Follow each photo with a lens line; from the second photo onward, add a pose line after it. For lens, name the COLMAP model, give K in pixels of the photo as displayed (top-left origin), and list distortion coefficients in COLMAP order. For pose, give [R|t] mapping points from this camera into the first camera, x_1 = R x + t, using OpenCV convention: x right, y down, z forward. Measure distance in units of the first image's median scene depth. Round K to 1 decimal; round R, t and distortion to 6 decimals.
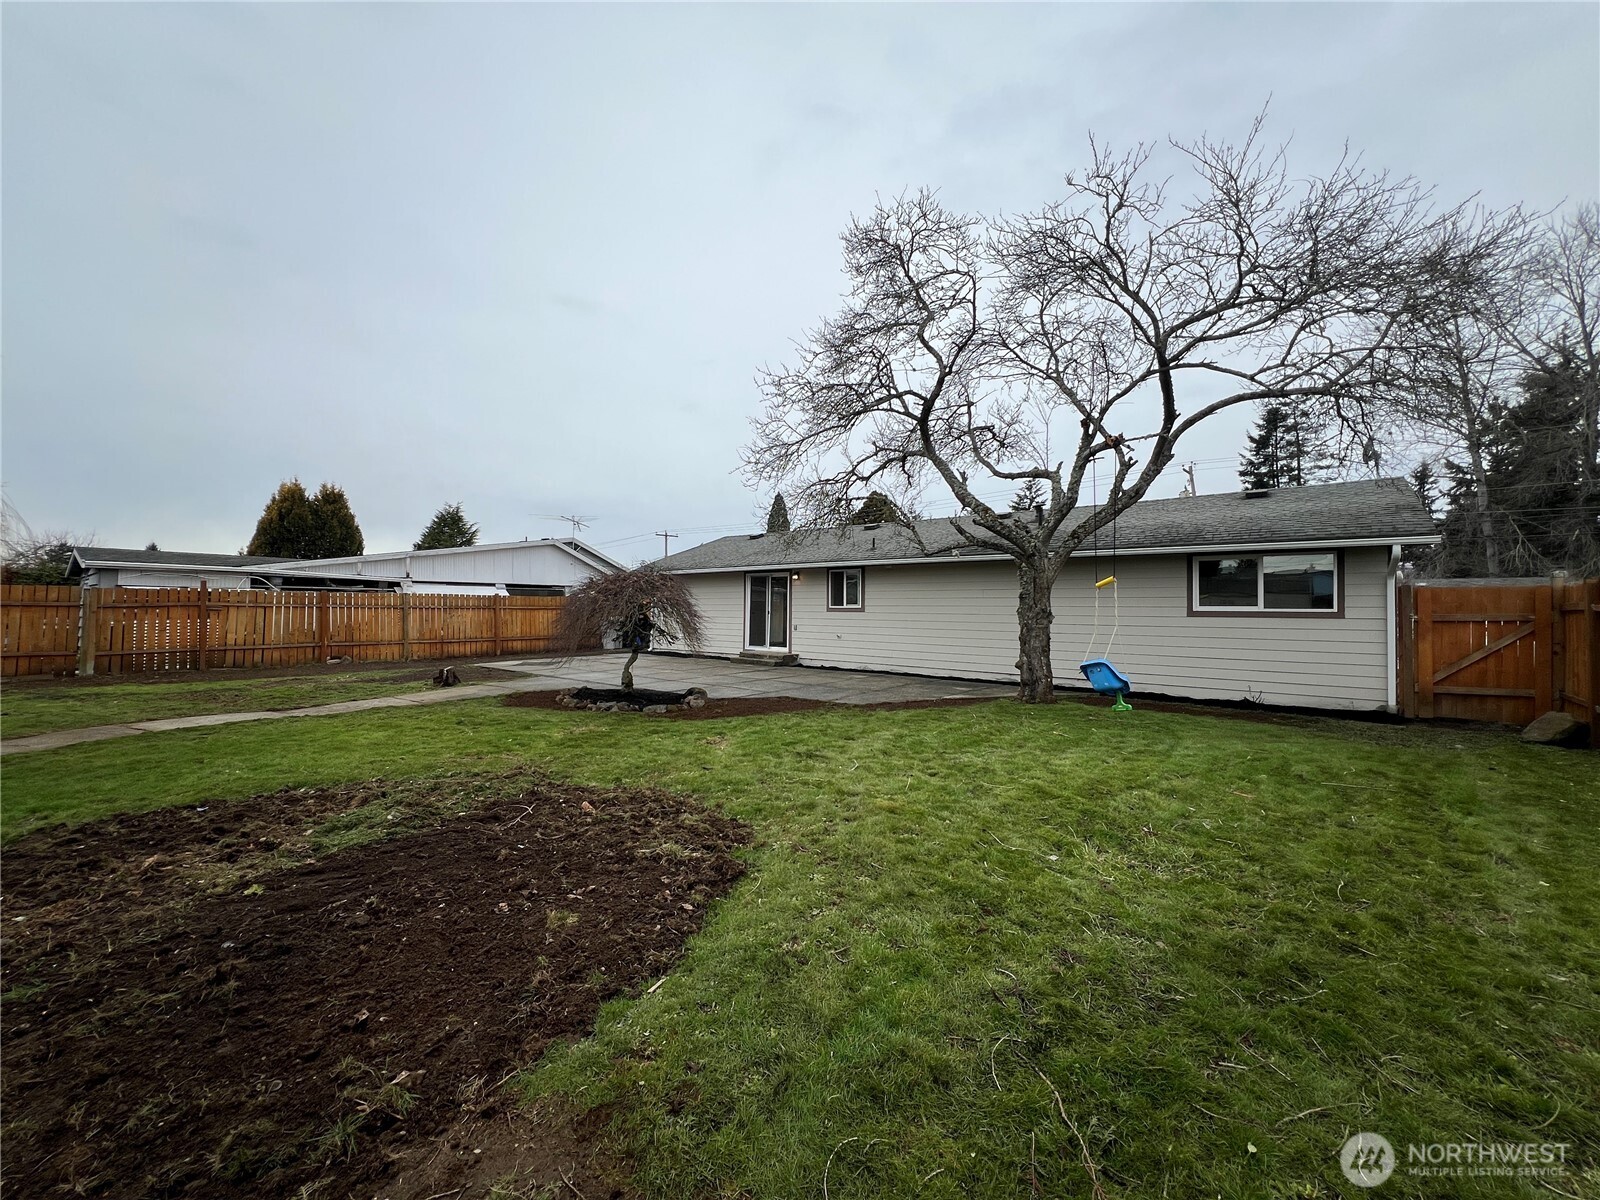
lens RADIAL K [[647.3, 0, 792.2], [0, 647.3, 598.9], [0, 0, 1]] dist [-0.000480, 0.000040]
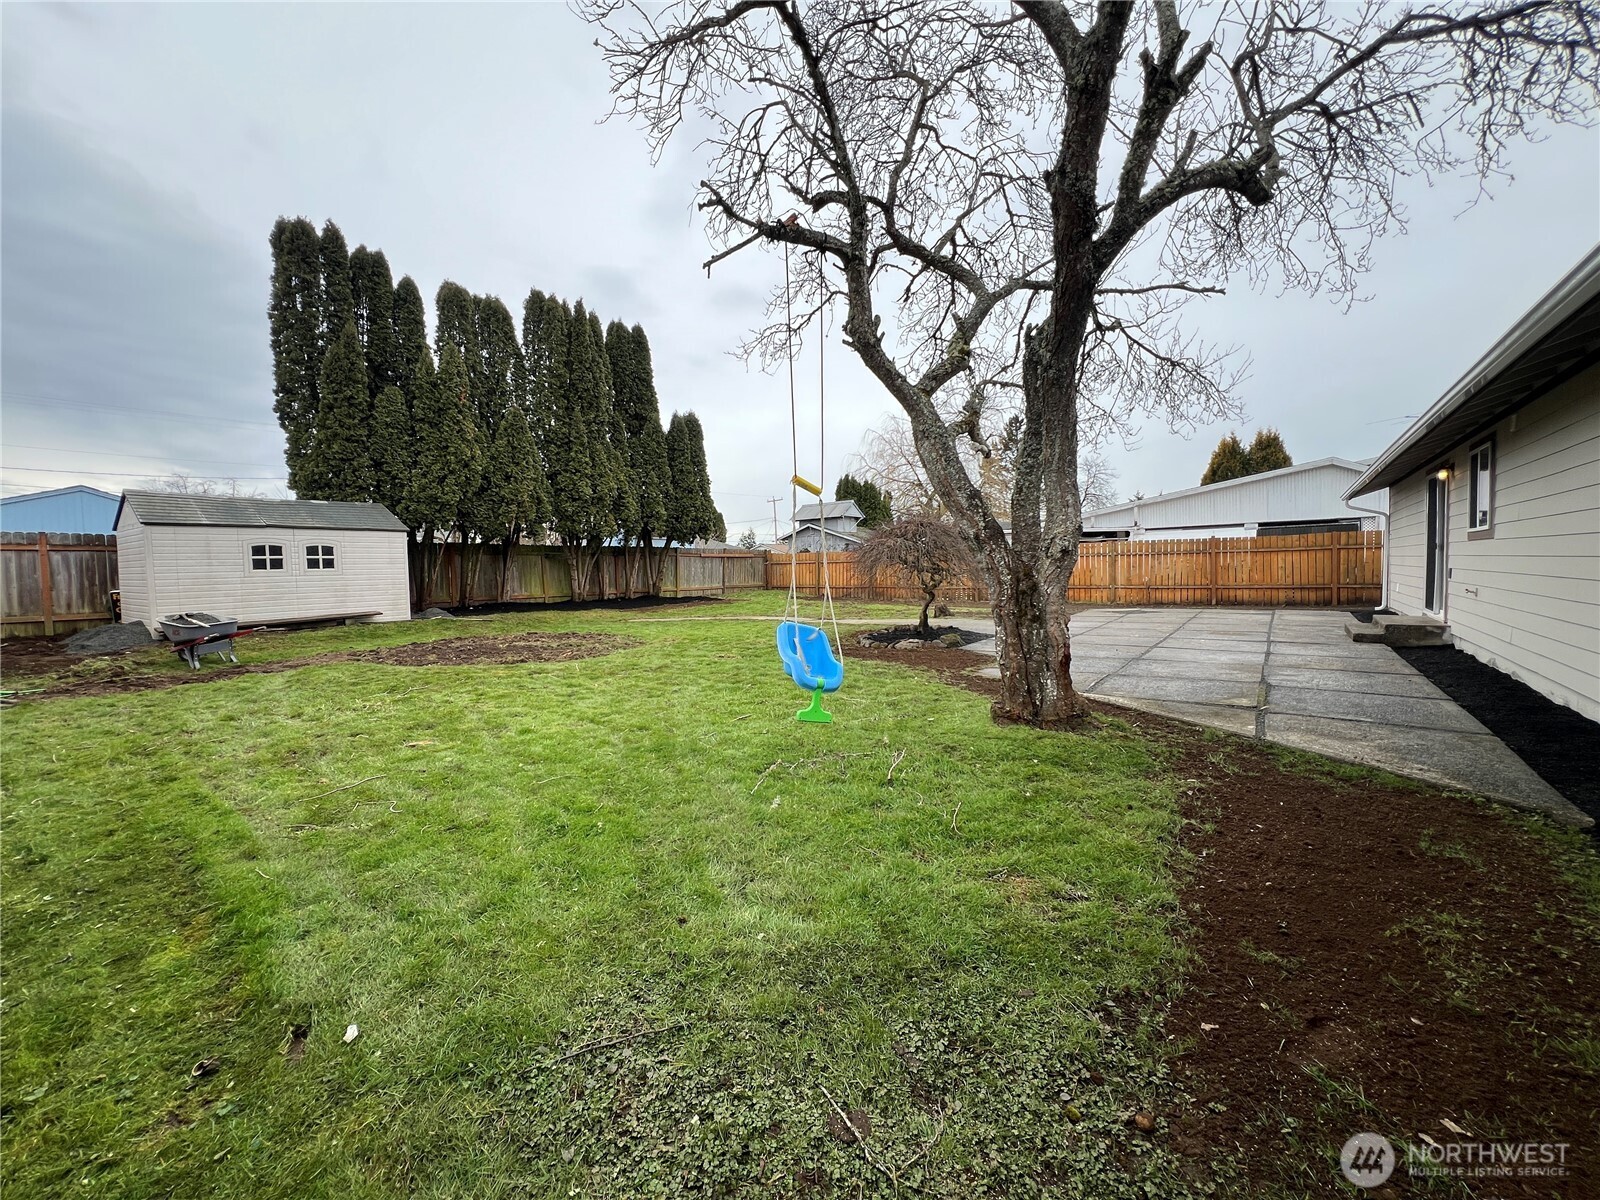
lens RADIAL K [[647.3, 0, 793.8], [0, 647.3, 600.3], [0, 0, 1]] dist [-0.000480, 0.000040]
pose [[0.034891, 0.041788, -0.998517, 0.450137], [0.038937, 0.998310, 0.043140, 0.020724], [0.998632, -0.040384, 0.033205, 0.414633]]
